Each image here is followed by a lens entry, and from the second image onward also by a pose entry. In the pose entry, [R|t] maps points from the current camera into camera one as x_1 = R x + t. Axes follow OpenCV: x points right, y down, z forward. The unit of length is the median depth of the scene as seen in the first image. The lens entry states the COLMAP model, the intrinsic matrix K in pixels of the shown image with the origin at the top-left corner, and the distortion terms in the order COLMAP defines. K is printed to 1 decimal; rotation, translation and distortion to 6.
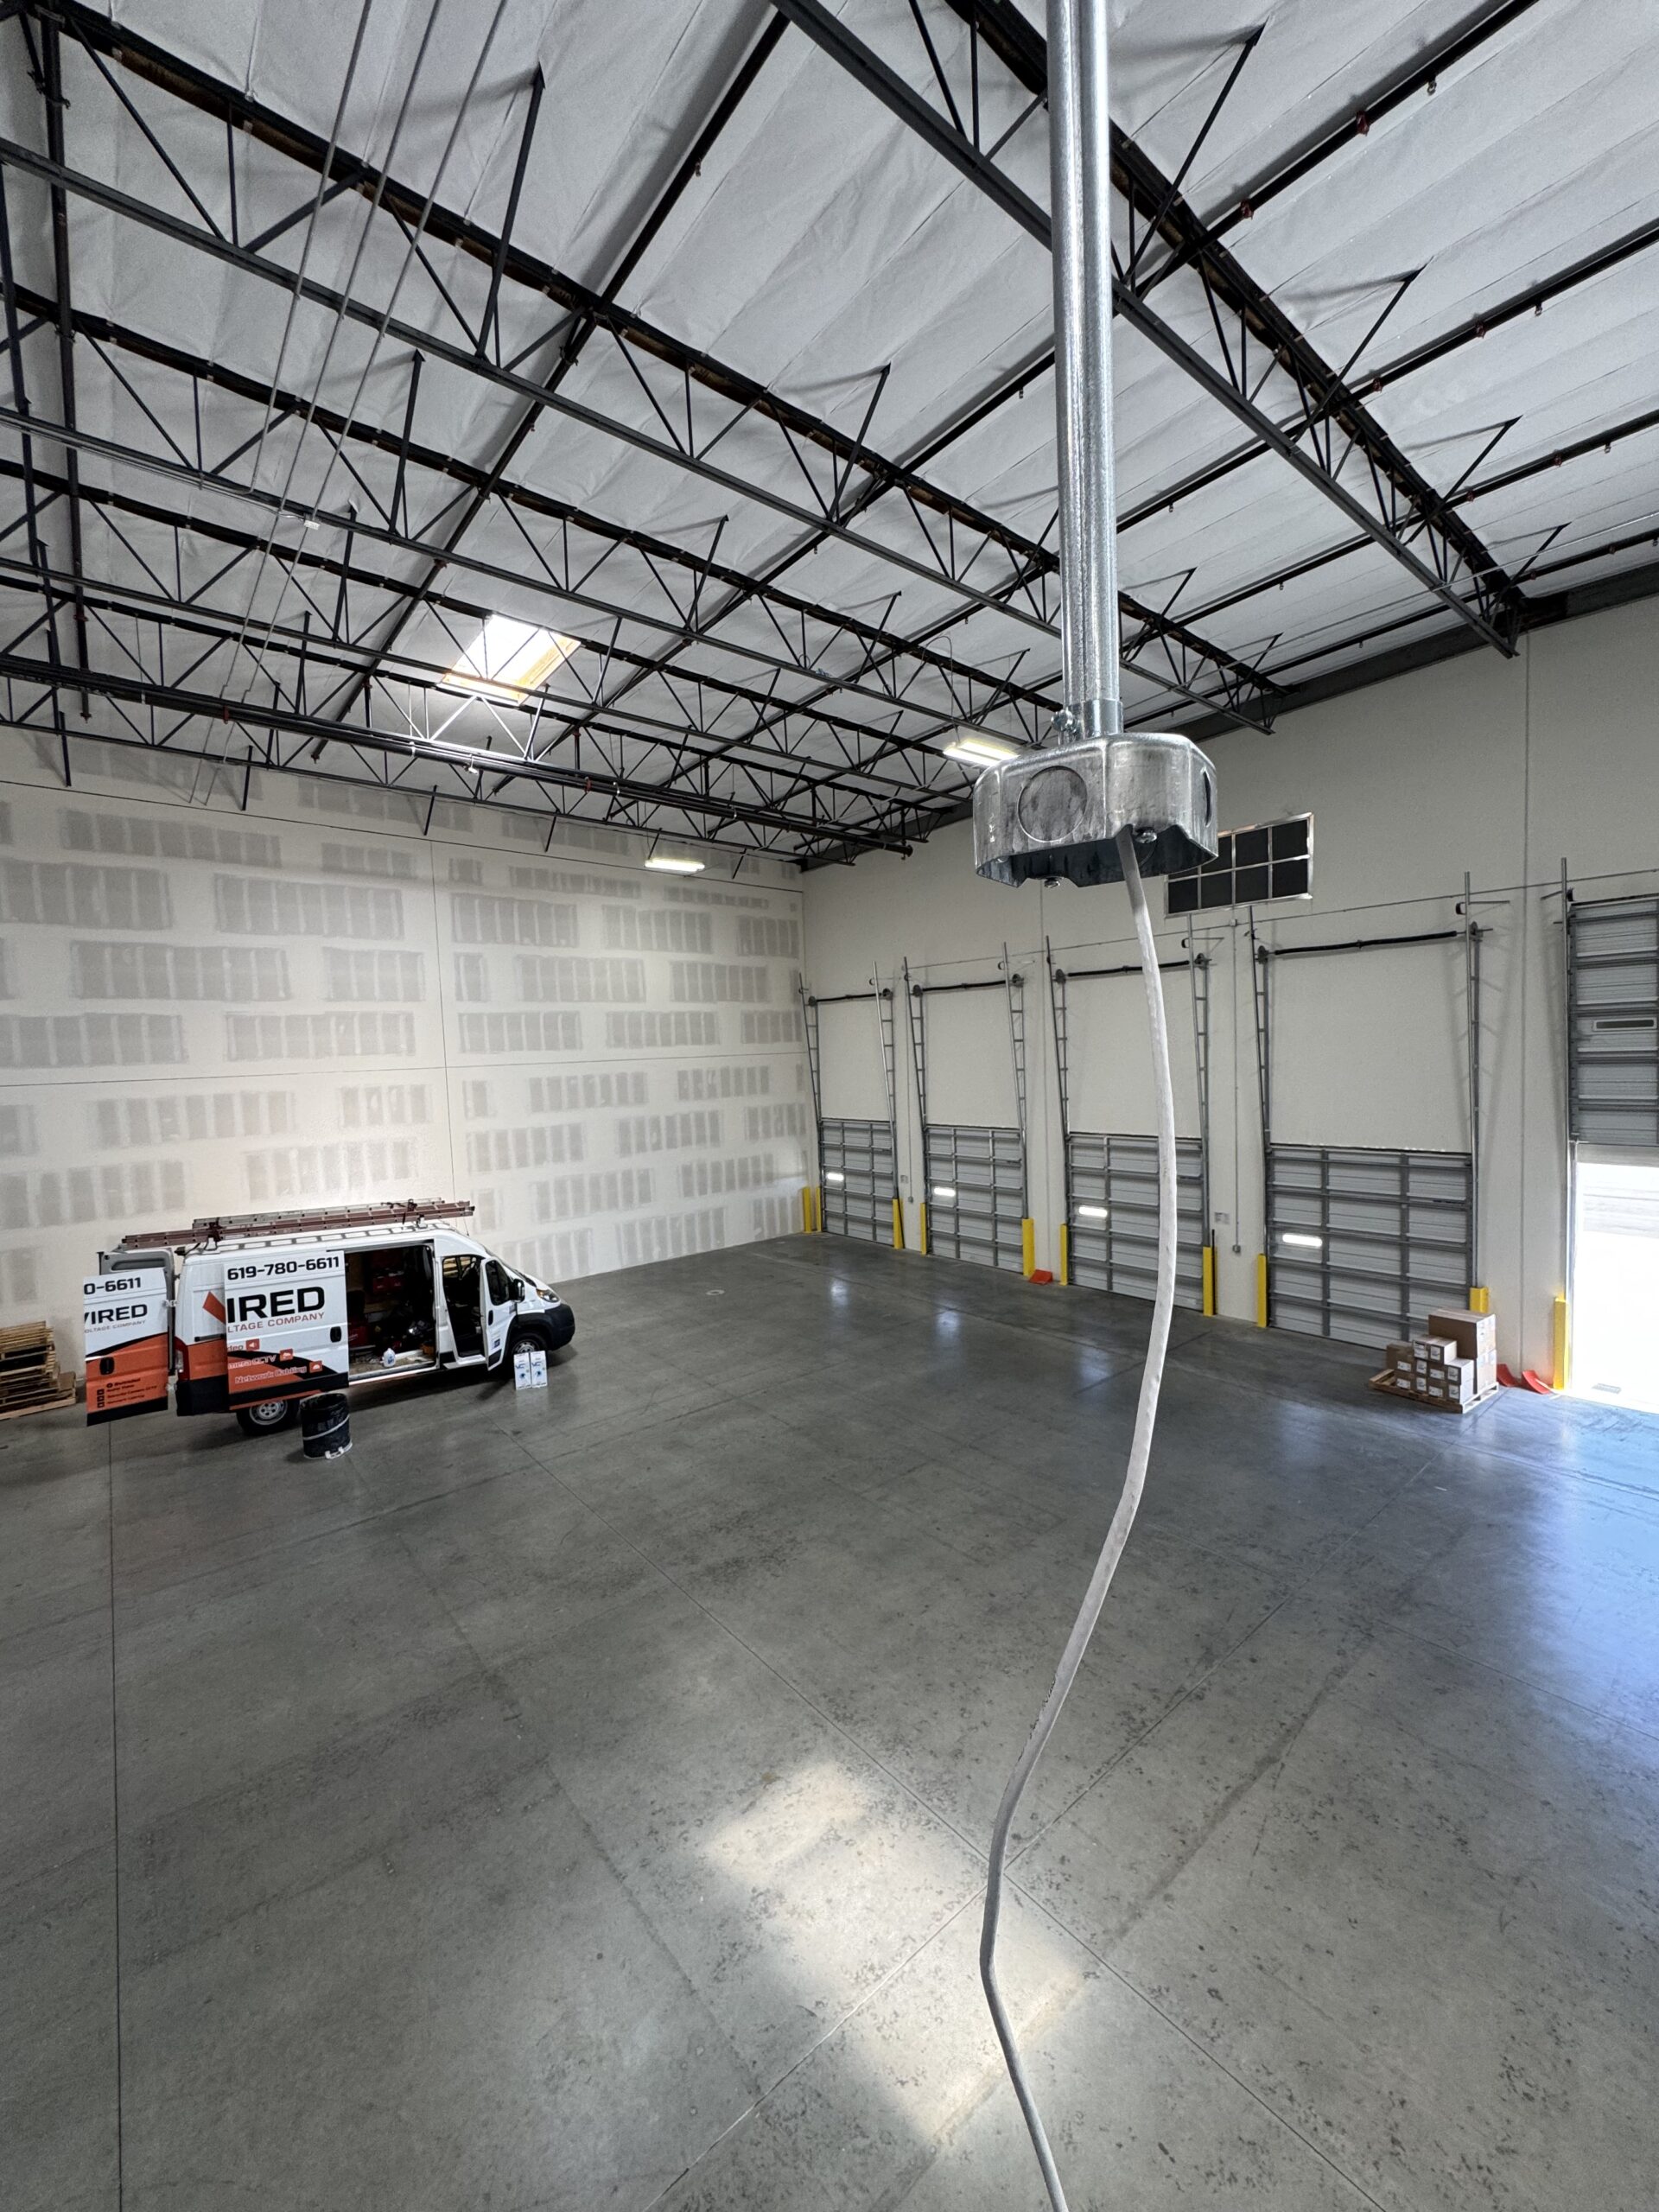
lens RADIAL K [[879.1, 0, 829.5], [0, 879.1, 1106.0], [0, 0, 1]] dist [-0.002634, 0.000077]
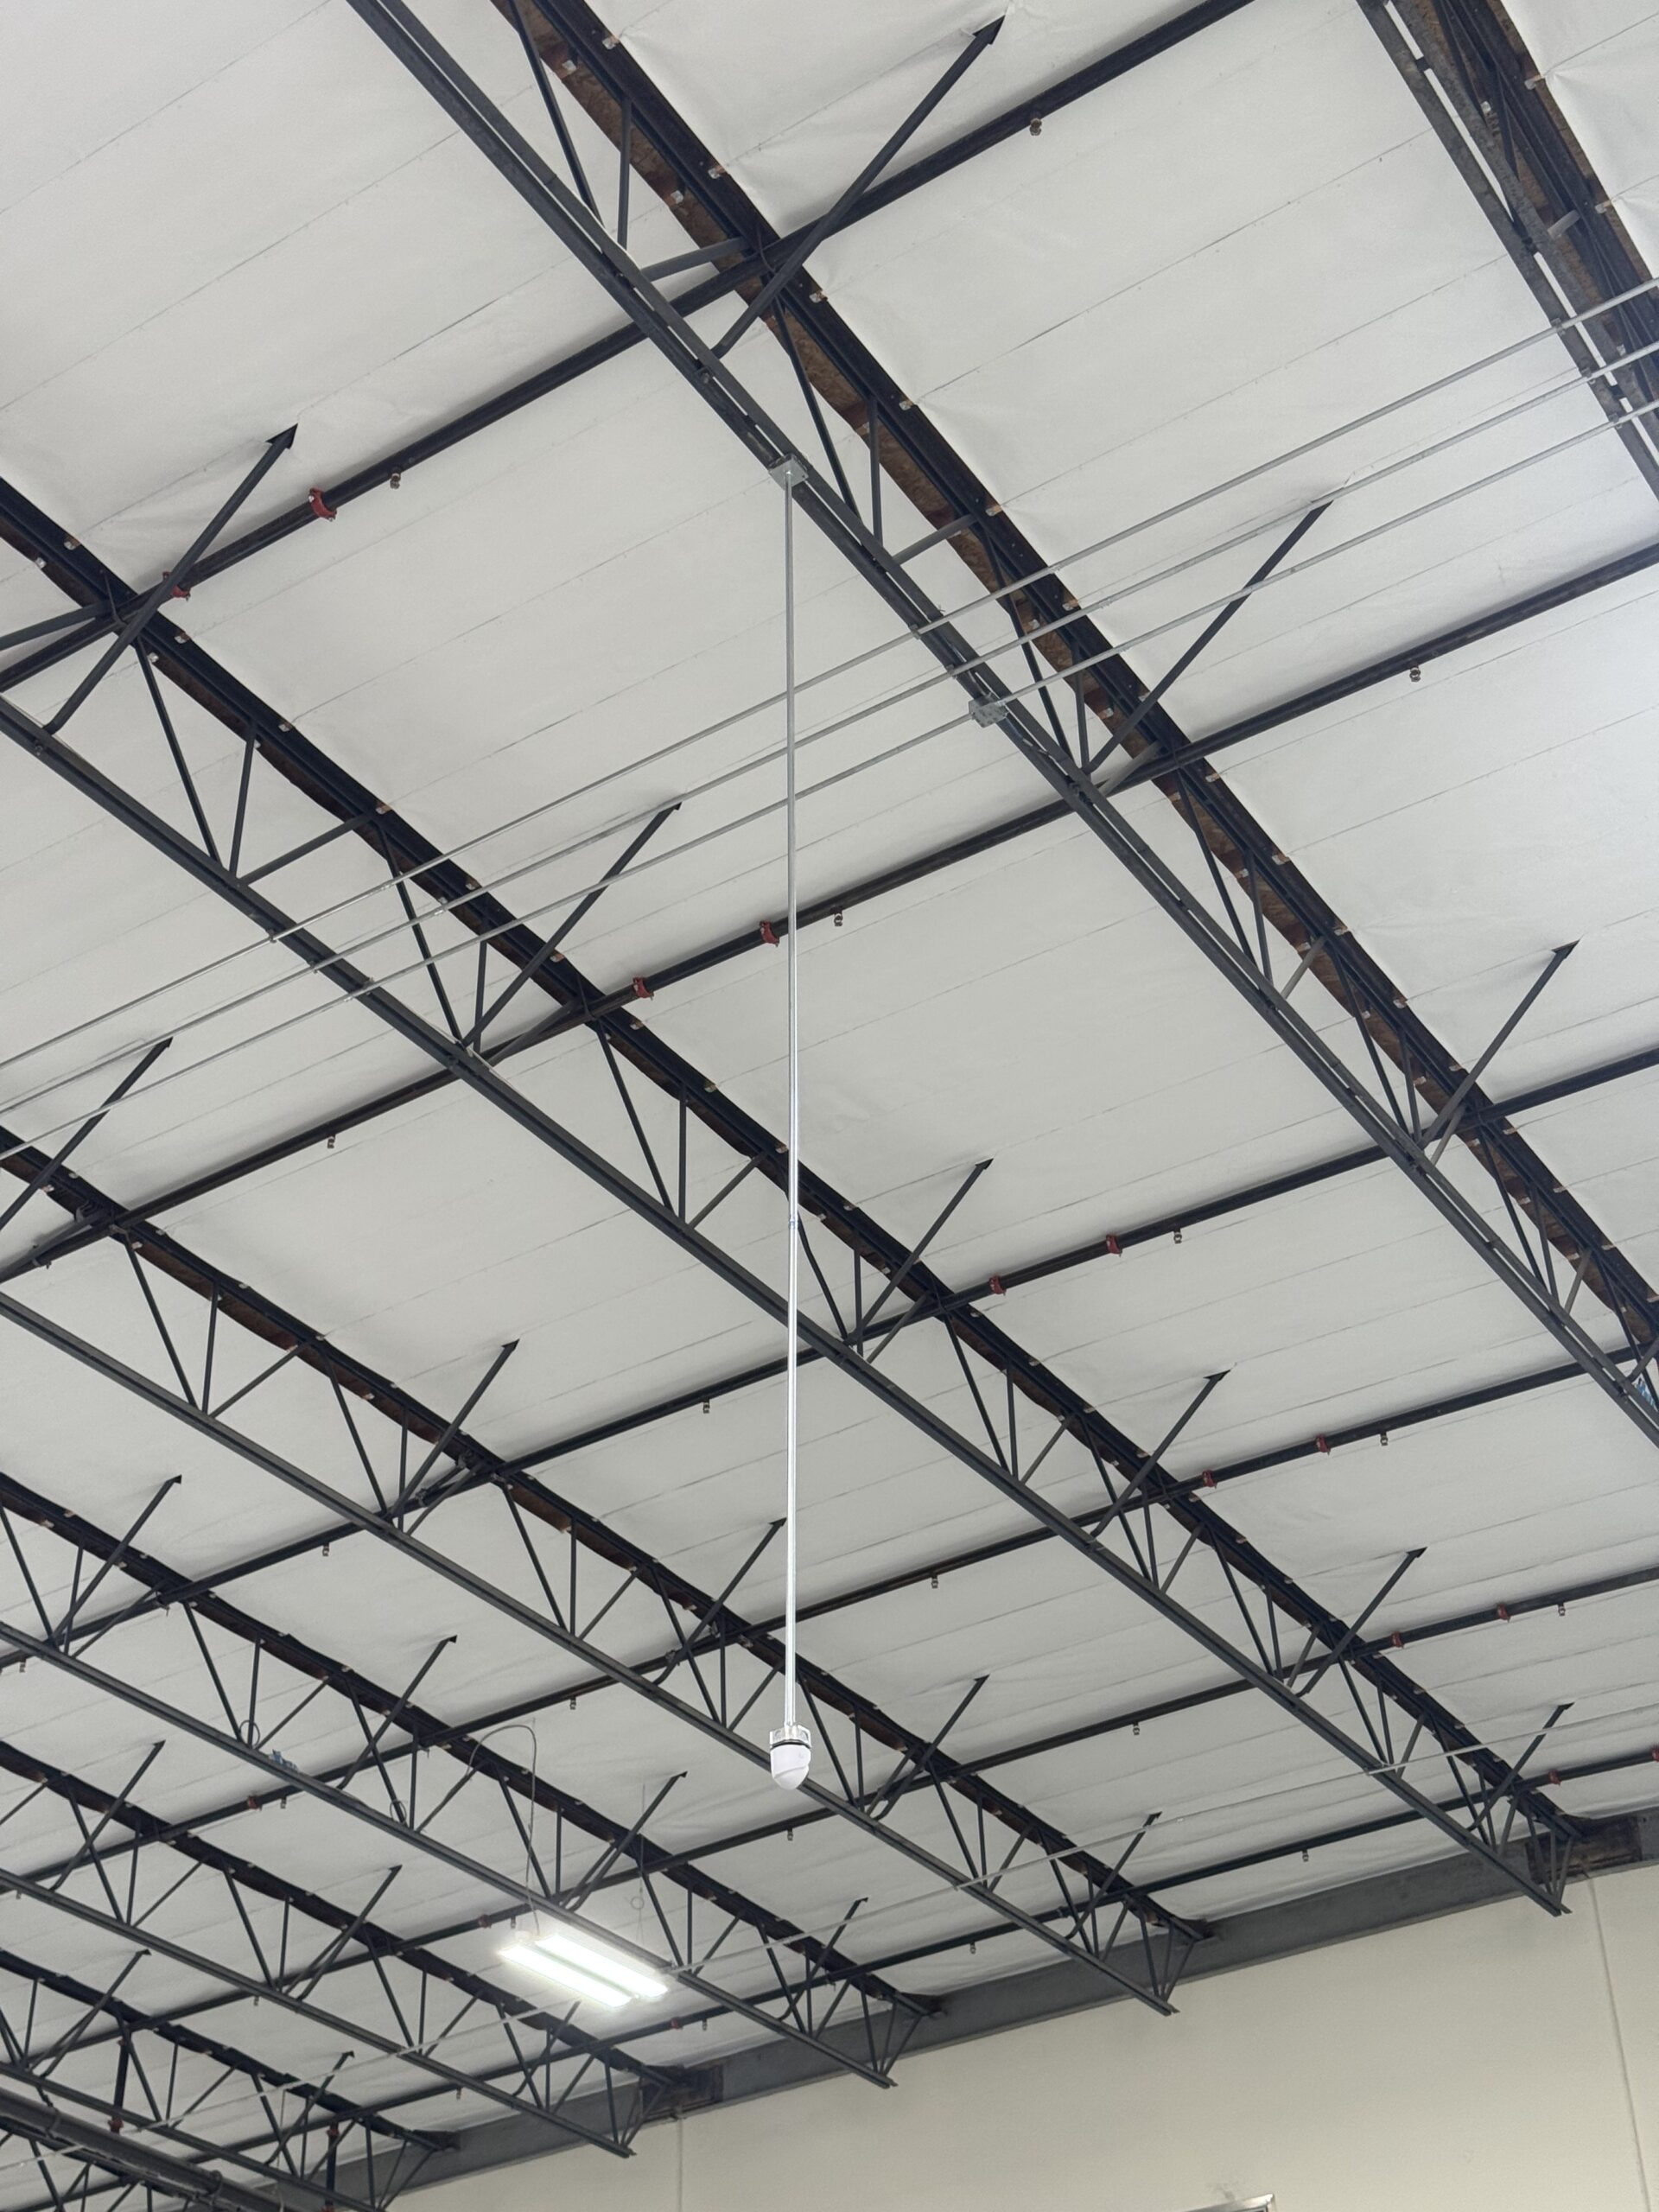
lens RADIAL K [[3095.0, 0, 829.5], [0, 3095.0, 1106.0], [0, 0, 1]] dist [0.244538, -0.505377]
pose [[0.956495, 0.185212, 0.225419, -0.172223], [0.001196, 0.770154, -0.637856, 0.333558], [-0.291746, 0.610376, 0.736427, -0.583898]]
